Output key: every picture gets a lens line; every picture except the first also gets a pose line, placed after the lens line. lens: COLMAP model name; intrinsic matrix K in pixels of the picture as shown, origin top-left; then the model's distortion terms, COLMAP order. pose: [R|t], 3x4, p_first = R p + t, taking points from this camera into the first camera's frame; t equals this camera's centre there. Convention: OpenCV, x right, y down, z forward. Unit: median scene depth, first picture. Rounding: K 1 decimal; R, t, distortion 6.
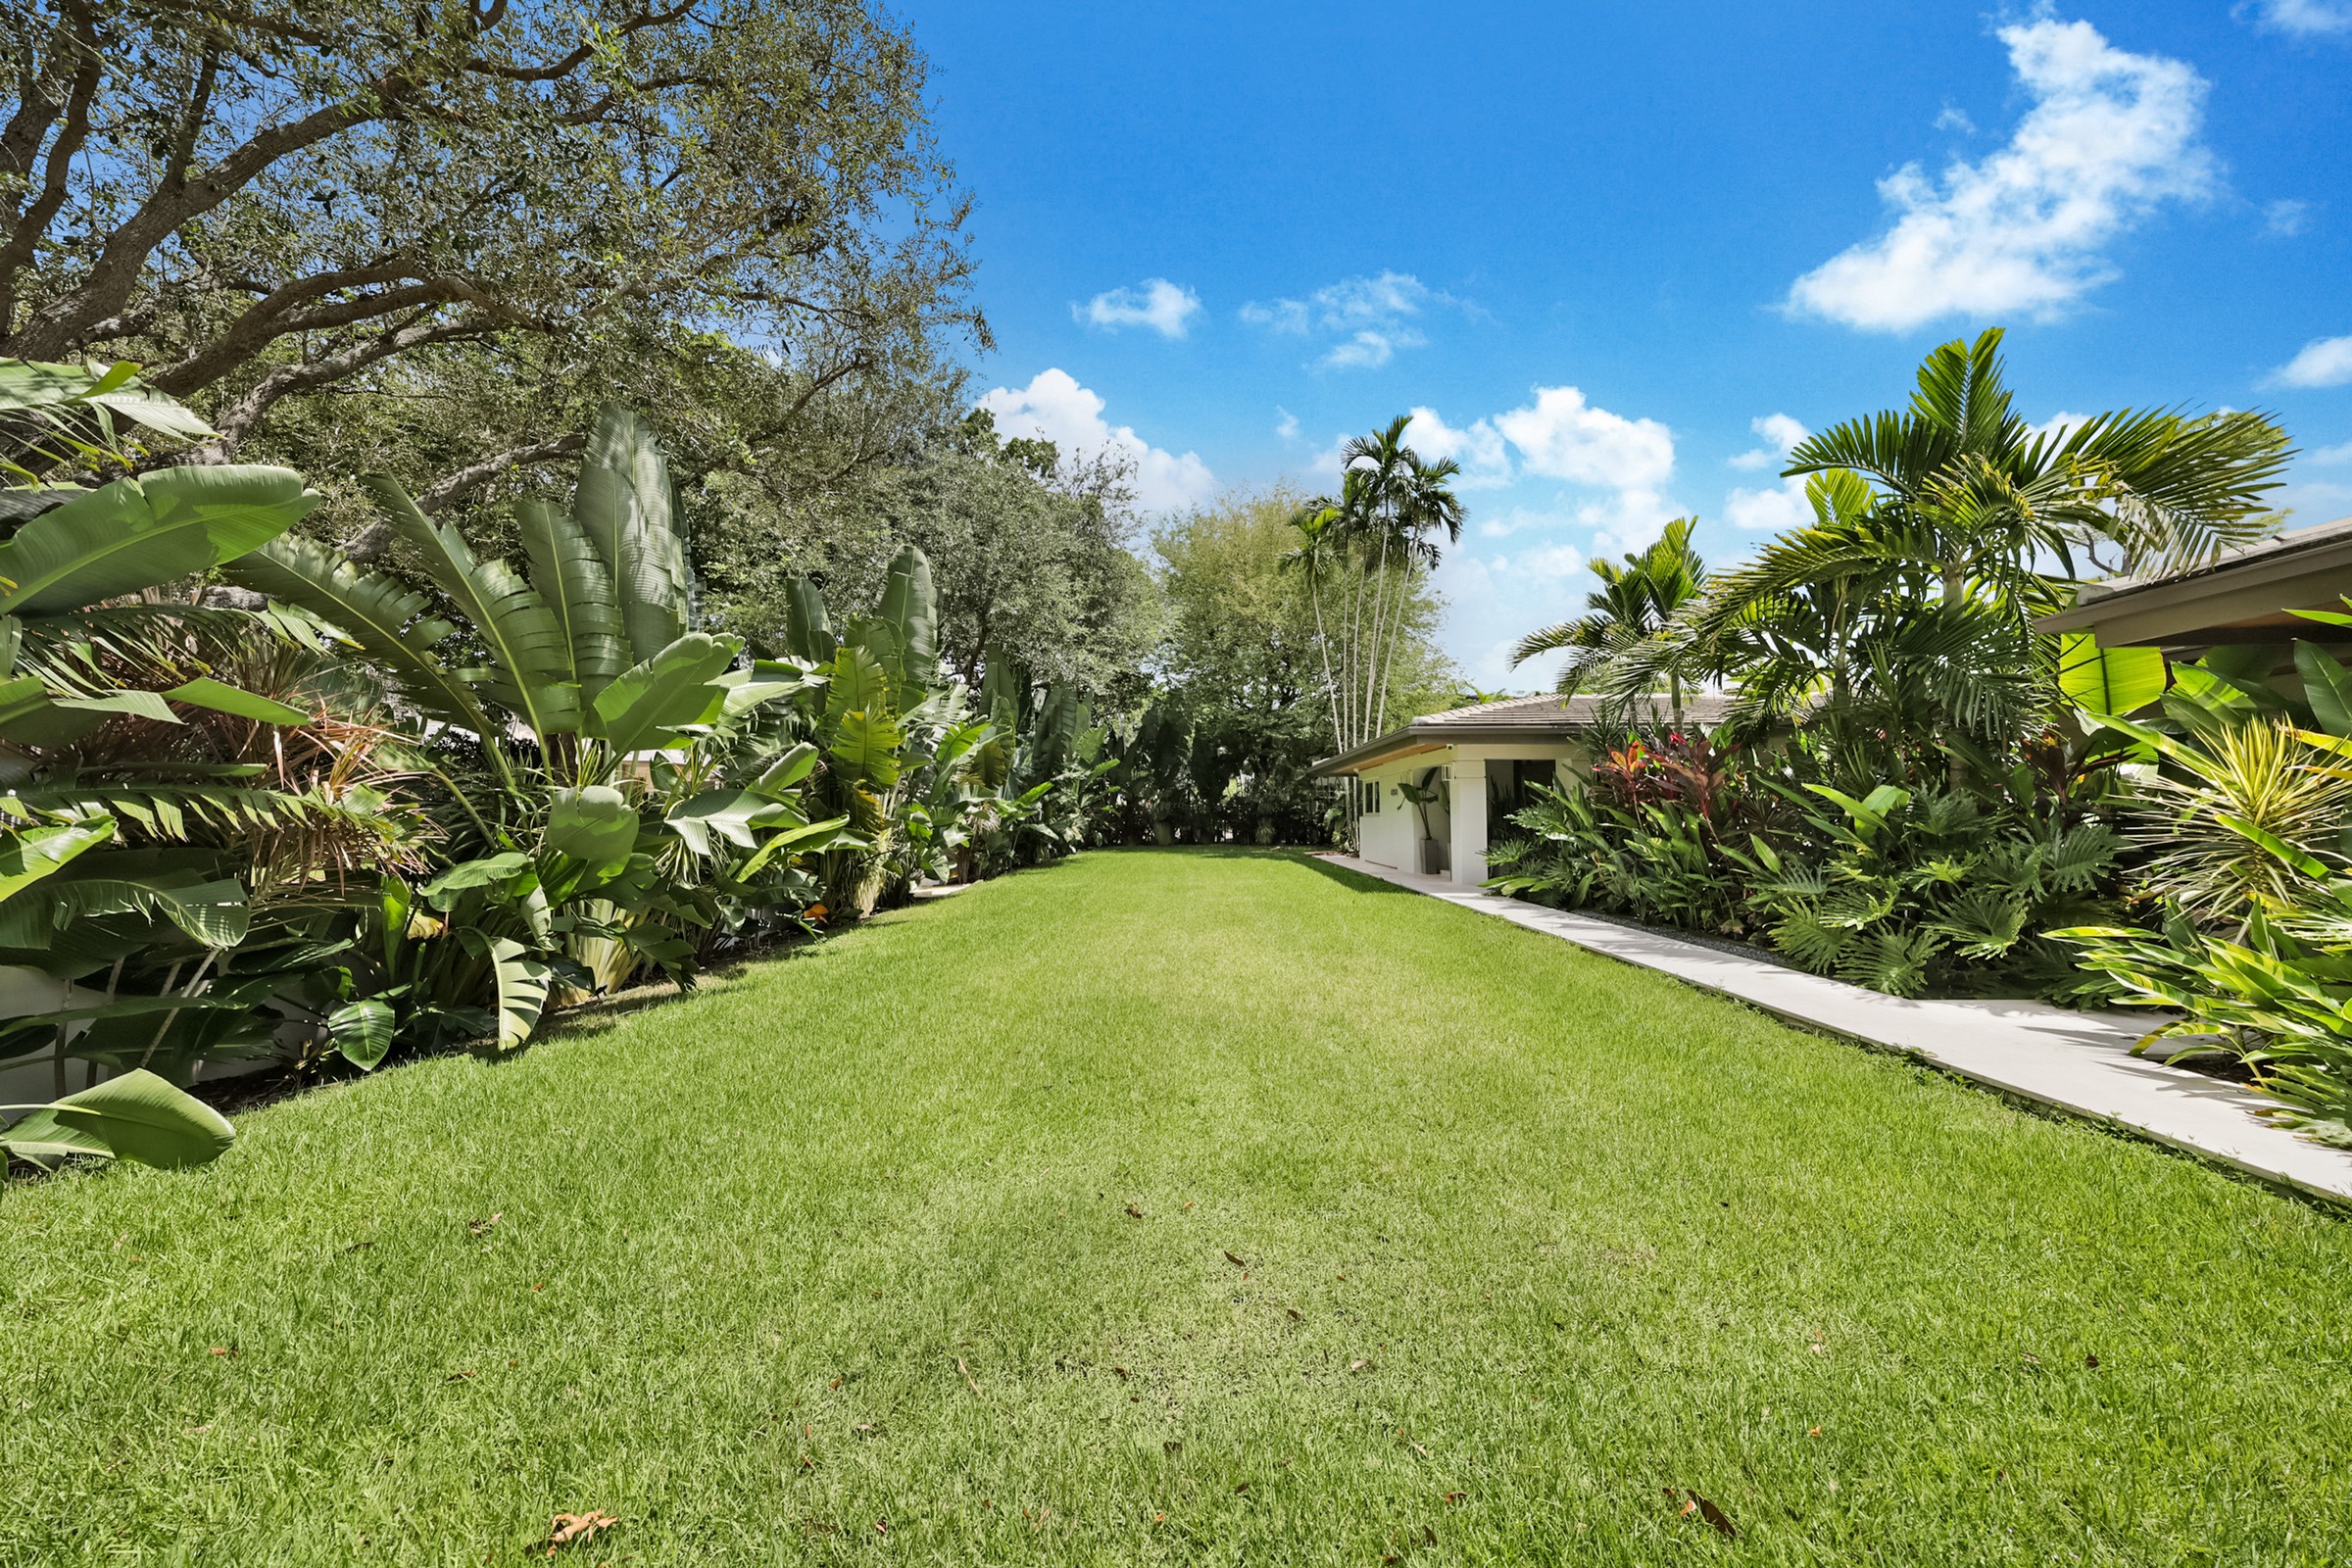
lens RADIAL K [[675.9, 0, 1179.0], [0, 675.9, 799.9], [0, 0, 1]] dist [0.000692, 0.000008]
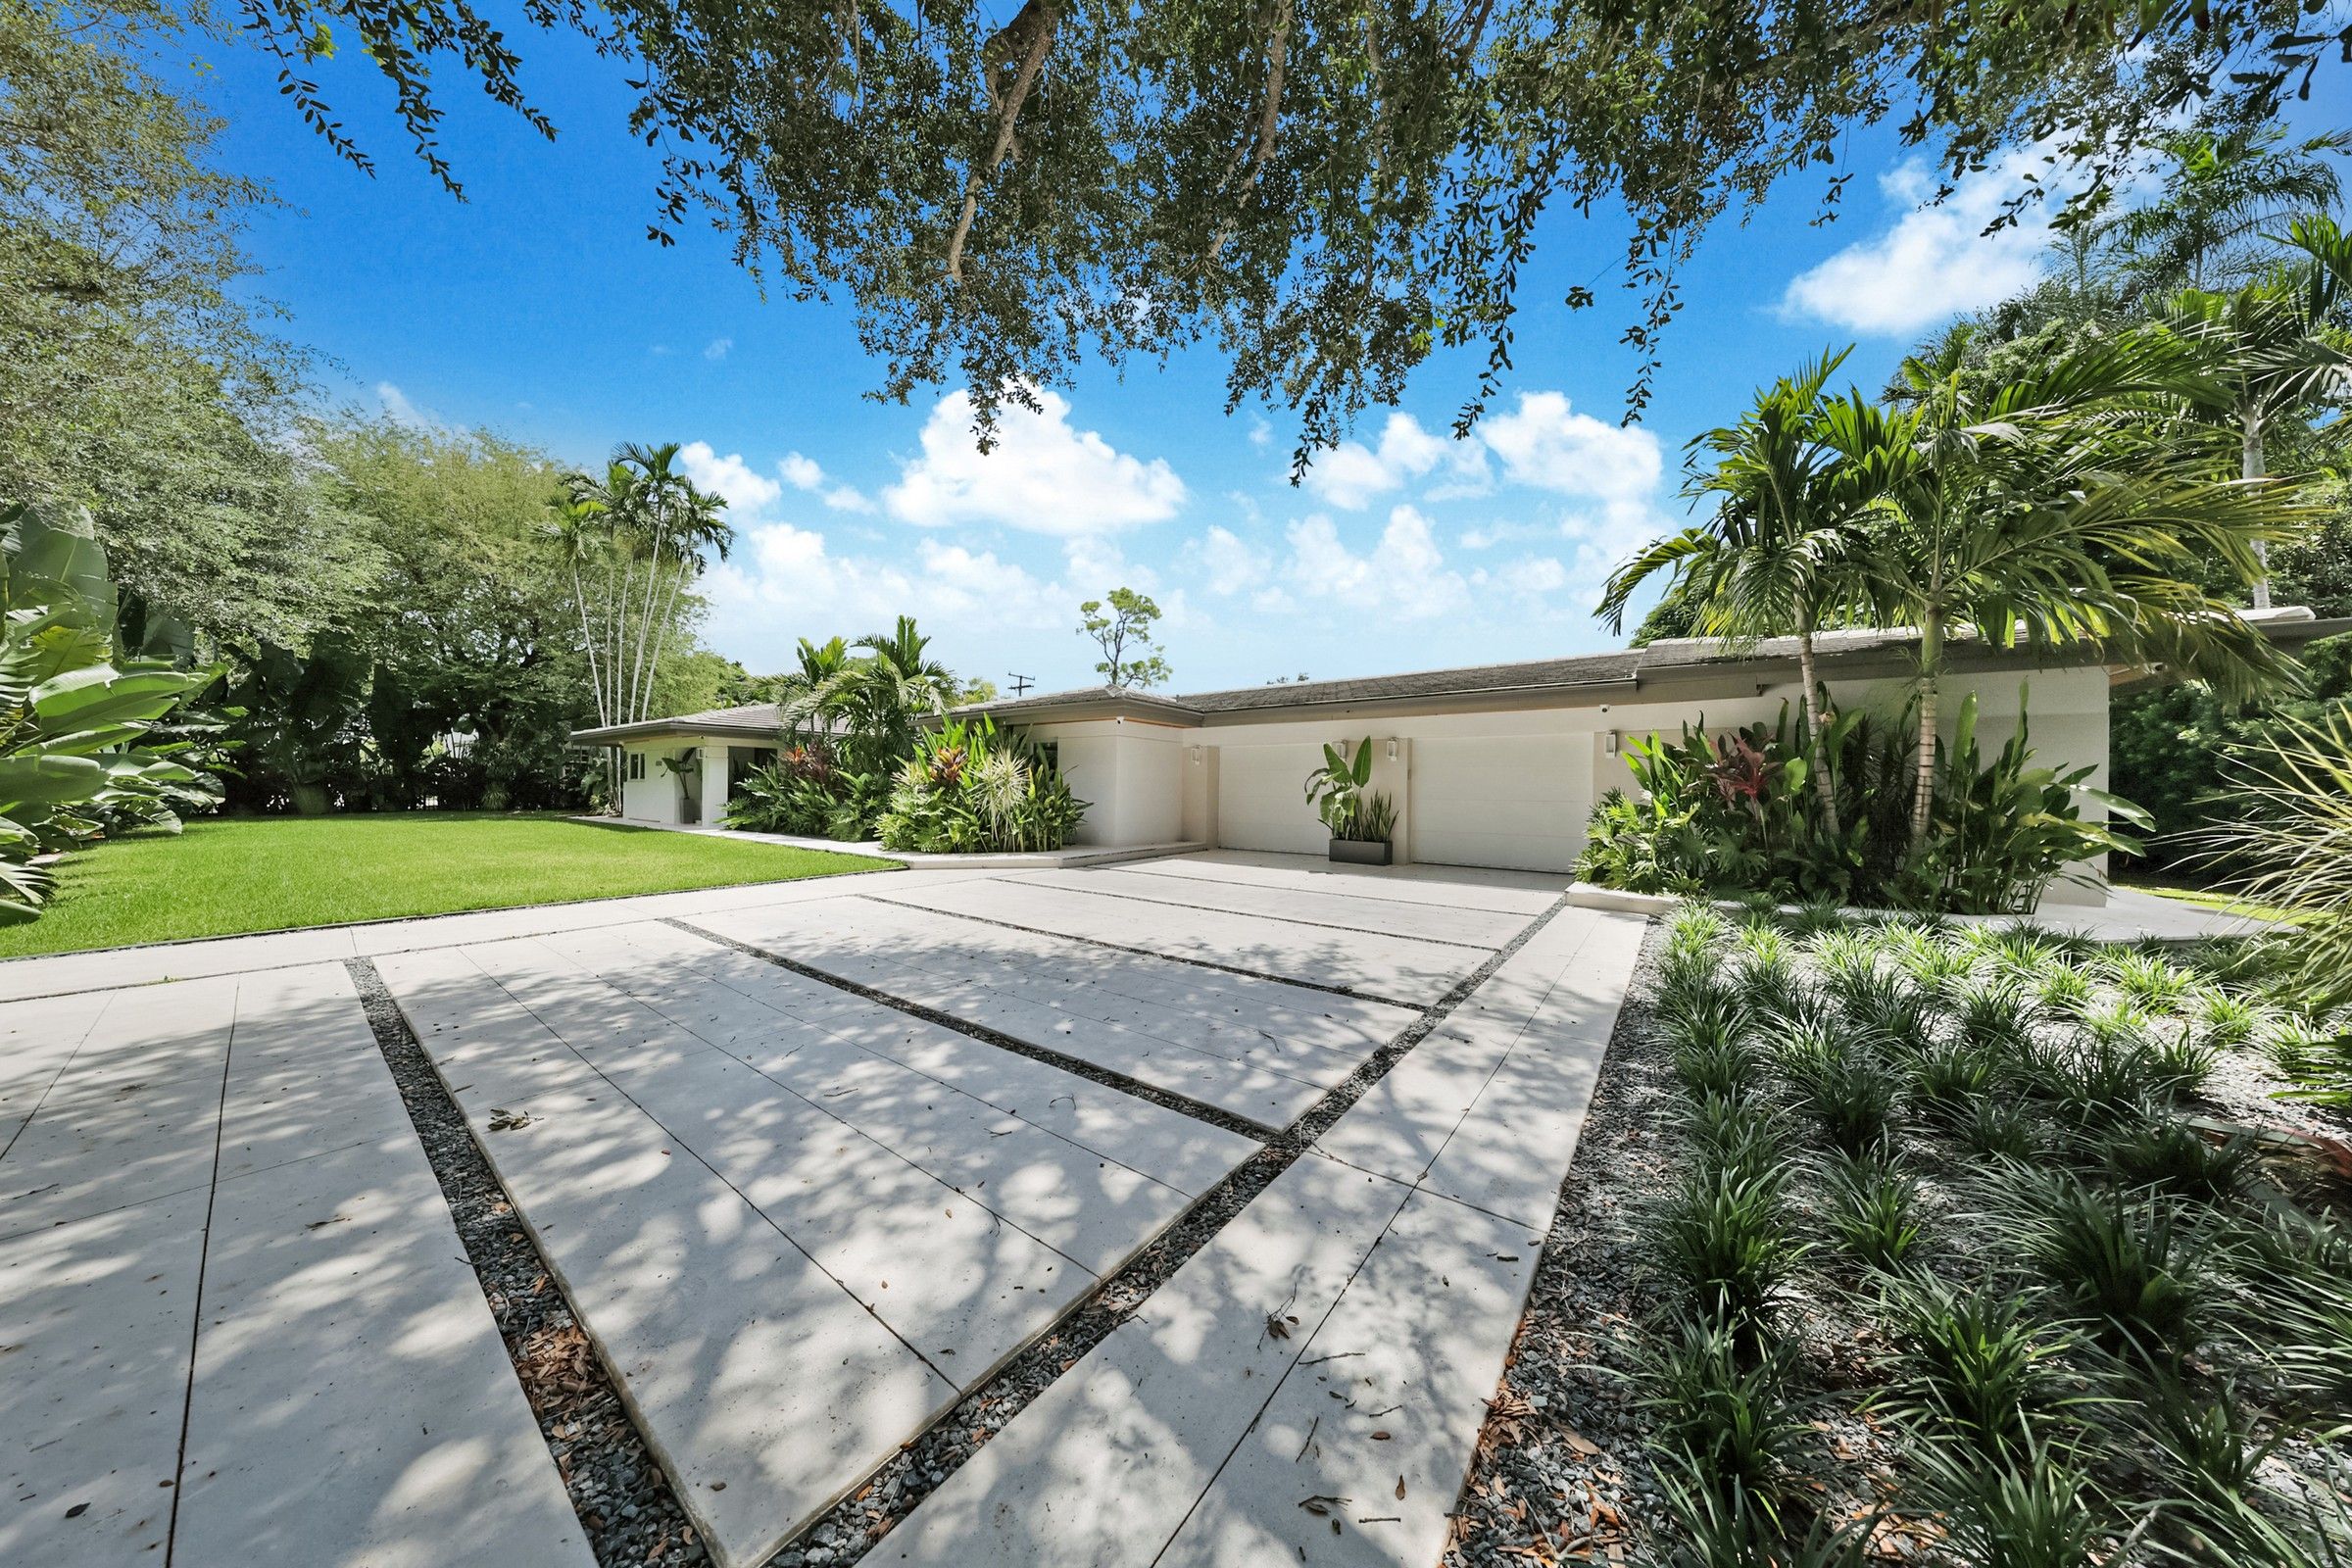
lens RADIAL K [[675.9, 0, 1182.5], [0, 675.9, 794.3], [0, 0, 1]] dist [0.000692, 0.000008]
pose [[0.575066, 0.005792, 0.818087, -0.120364], [-0.034735, 0.999246, 0.017342, -0.006648], [-0.817370, -0.038389, 0.574833, -0.415550]]
